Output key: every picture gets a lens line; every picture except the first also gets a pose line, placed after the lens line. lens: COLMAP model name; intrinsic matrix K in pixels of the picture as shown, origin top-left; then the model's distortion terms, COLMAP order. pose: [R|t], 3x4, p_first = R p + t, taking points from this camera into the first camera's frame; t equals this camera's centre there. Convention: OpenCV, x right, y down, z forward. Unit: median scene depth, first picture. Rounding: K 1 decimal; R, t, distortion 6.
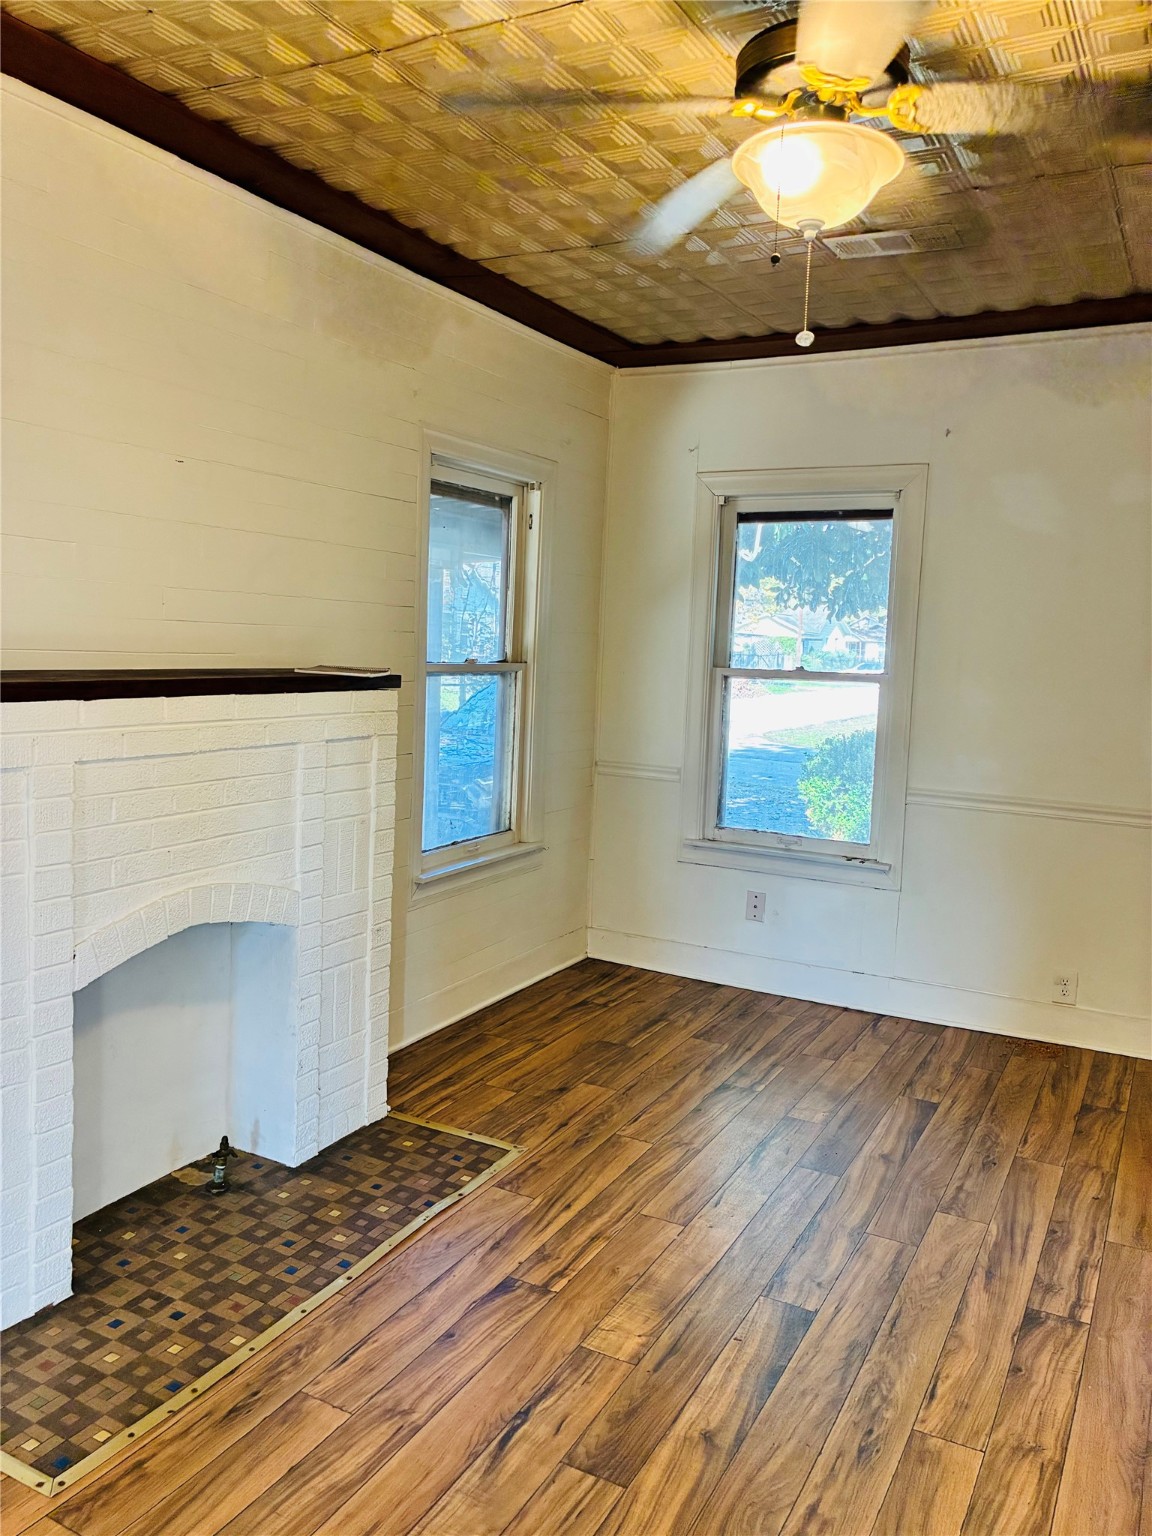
lens RADIAL K [[1129.5, 0, 576.0], [0, 1129.5, 768.0], [0, 0, 1]] dist [0.022476, -0.008437]
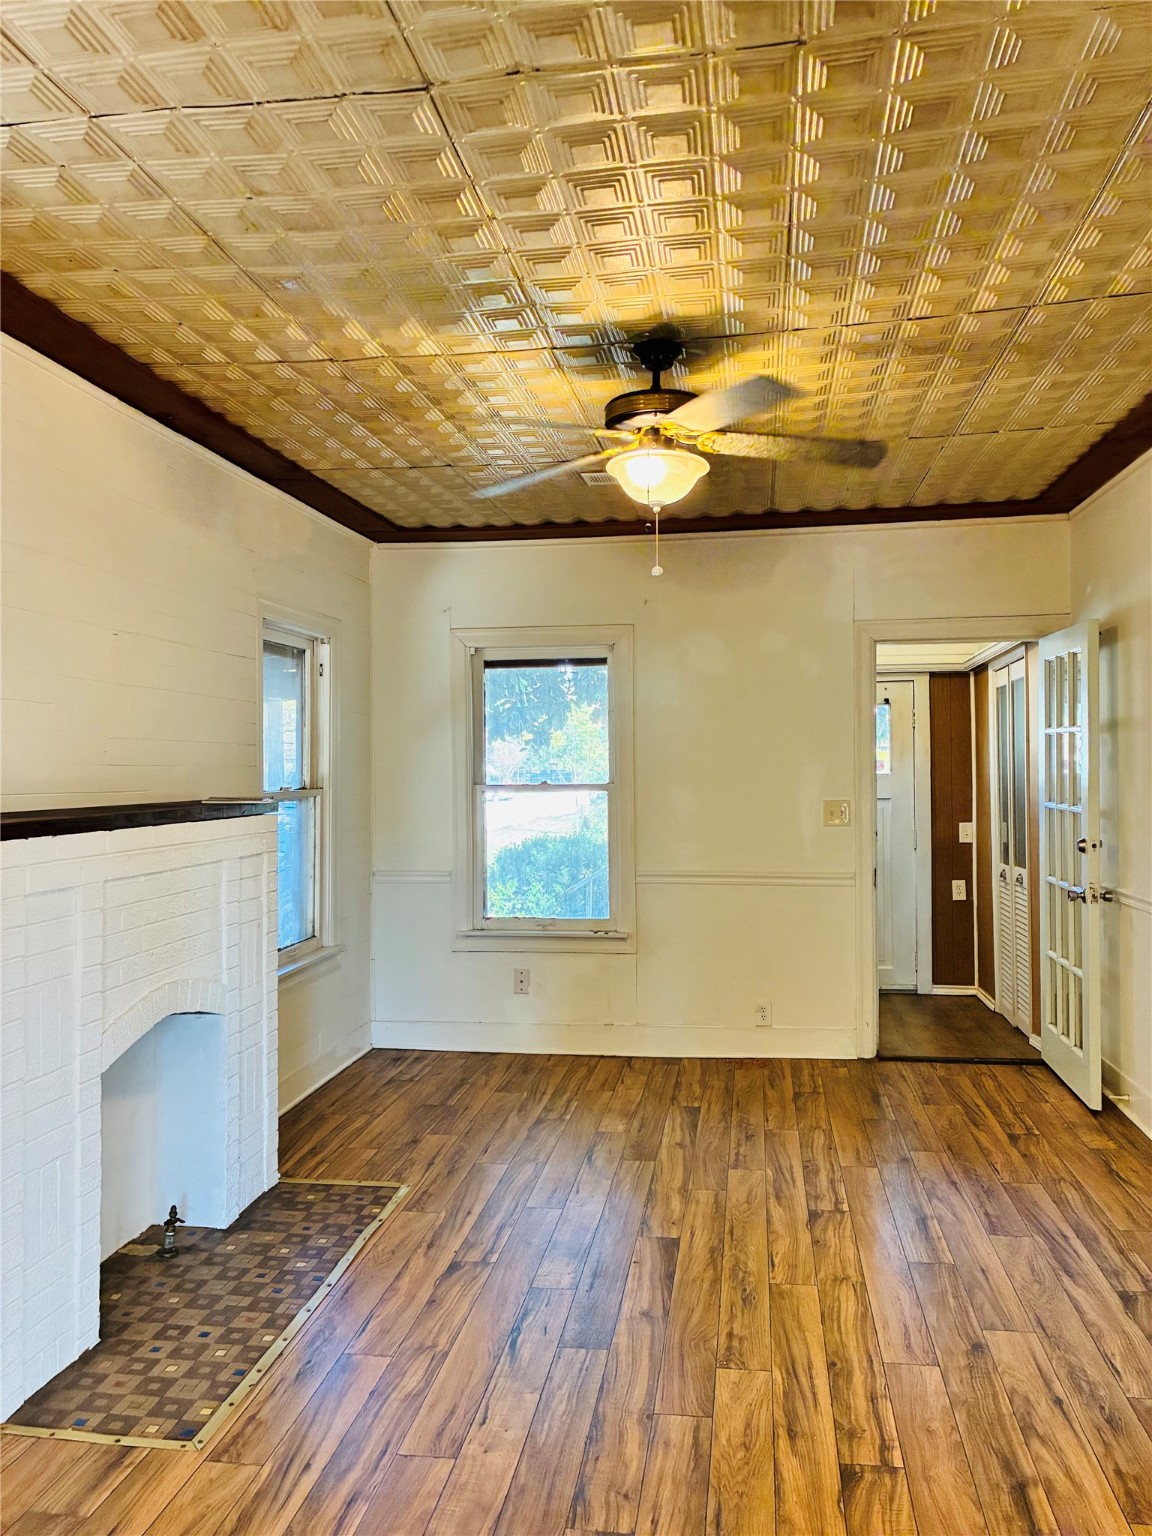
lens RADIAL K [[1129.5, 0, 576.0], [0, 1129.5, 768.0], [0, 0, 1]] dist [0.022476, -0.008437]
pose [[0.939078, -0.043437, 0.340947, -0.288388], [0.080229, 0.992281, -0.094559, 0.023542], [-0.334208, 0.116152, 0.935315, -0.262292]]
